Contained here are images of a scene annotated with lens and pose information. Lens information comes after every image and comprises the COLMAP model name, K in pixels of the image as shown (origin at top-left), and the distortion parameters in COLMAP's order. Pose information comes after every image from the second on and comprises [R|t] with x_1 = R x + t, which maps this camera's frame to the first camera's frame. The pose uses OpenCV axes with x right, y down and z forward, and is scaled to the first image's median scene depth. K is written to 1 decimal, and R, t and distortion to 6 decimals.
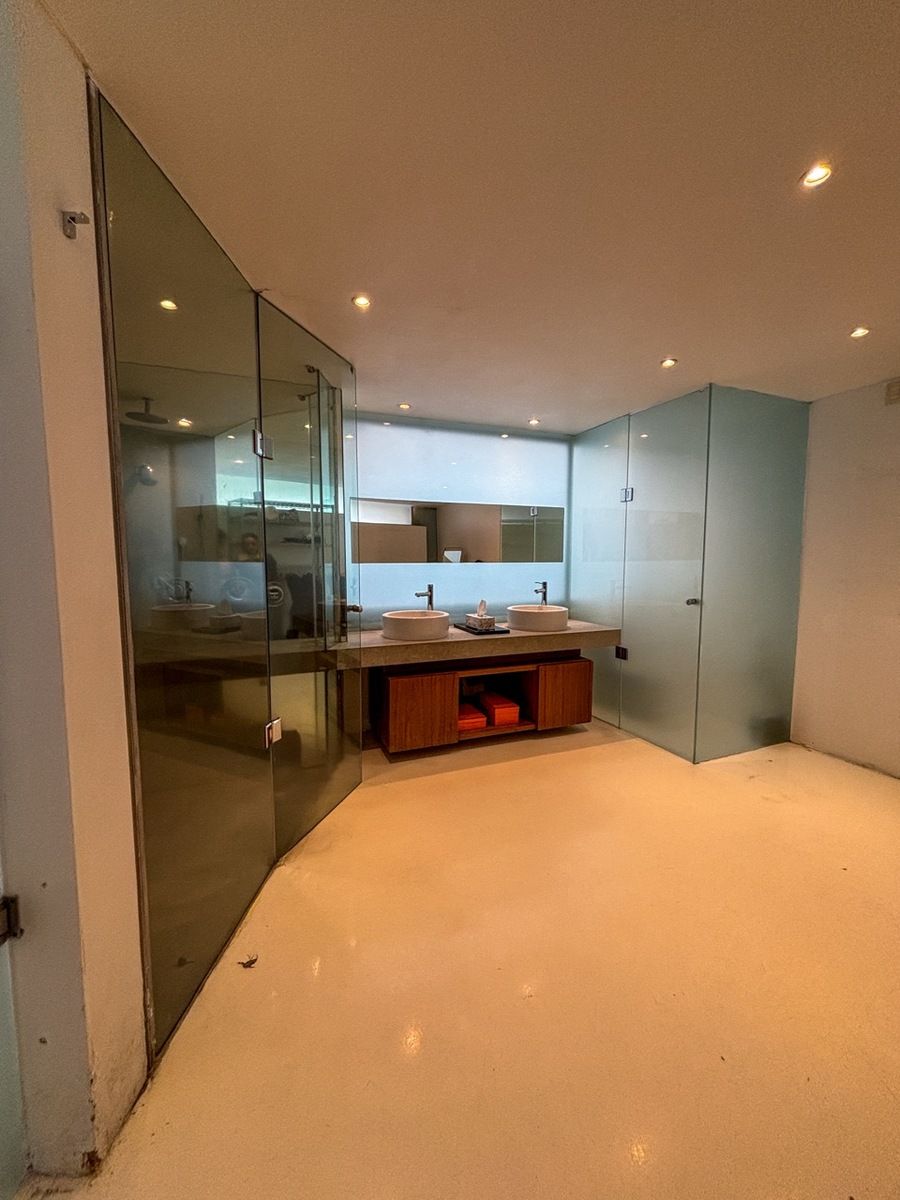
lens RADIAL K [[480.5, 0, 448.2], [0, 480.5, 603.9], [0, 0, 1]] dist [0.000341, 0.000480]
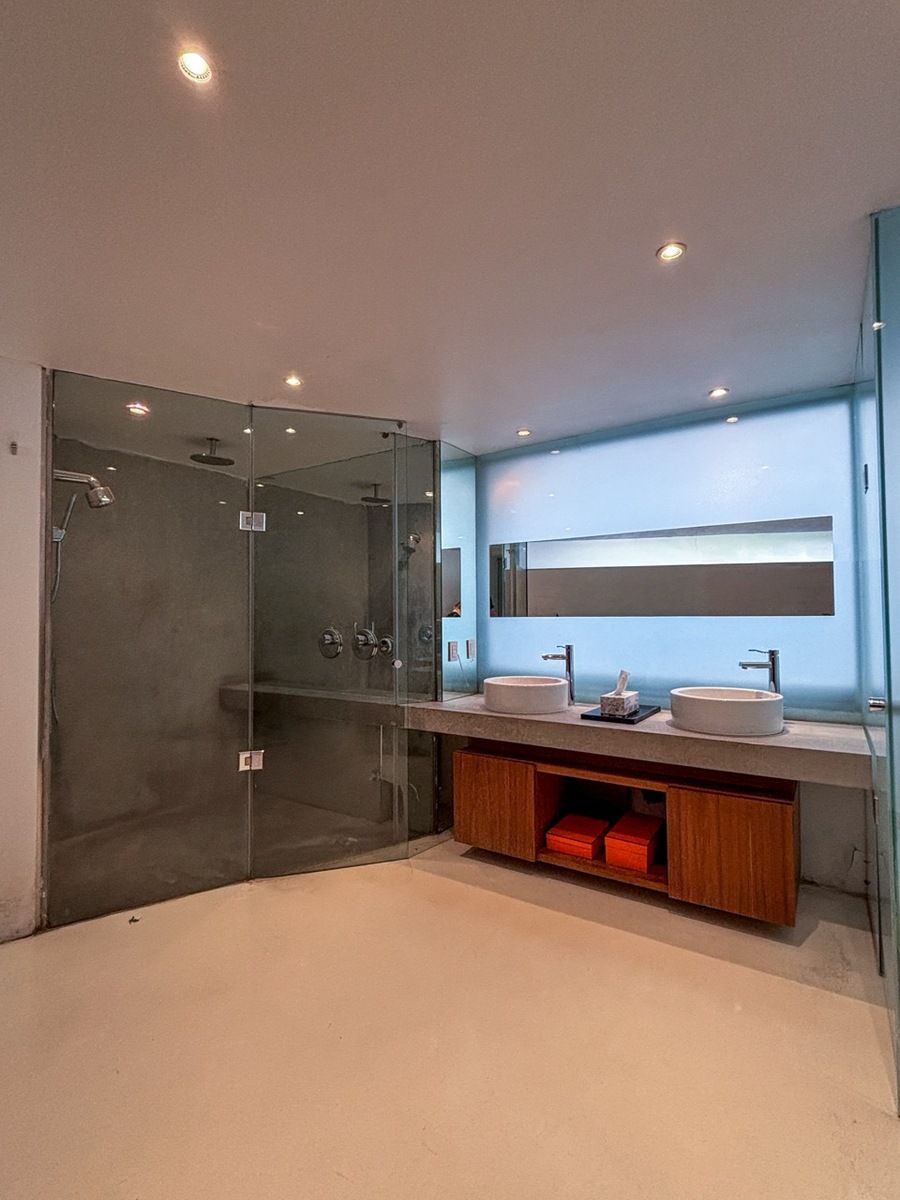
lens RADIAL K [[567.5, 0, 448.7], [0, 567.5, 595.5], [0, 0, 1]] dist [-0.001179, -0.000133]
pose [[0.555991, -0.032009, -0.830572, 0.639245], [-0.073821, 0.993408, -0.087700, -0.026605], [0.827904, 0.110074, 0.549963, 0.355904]]
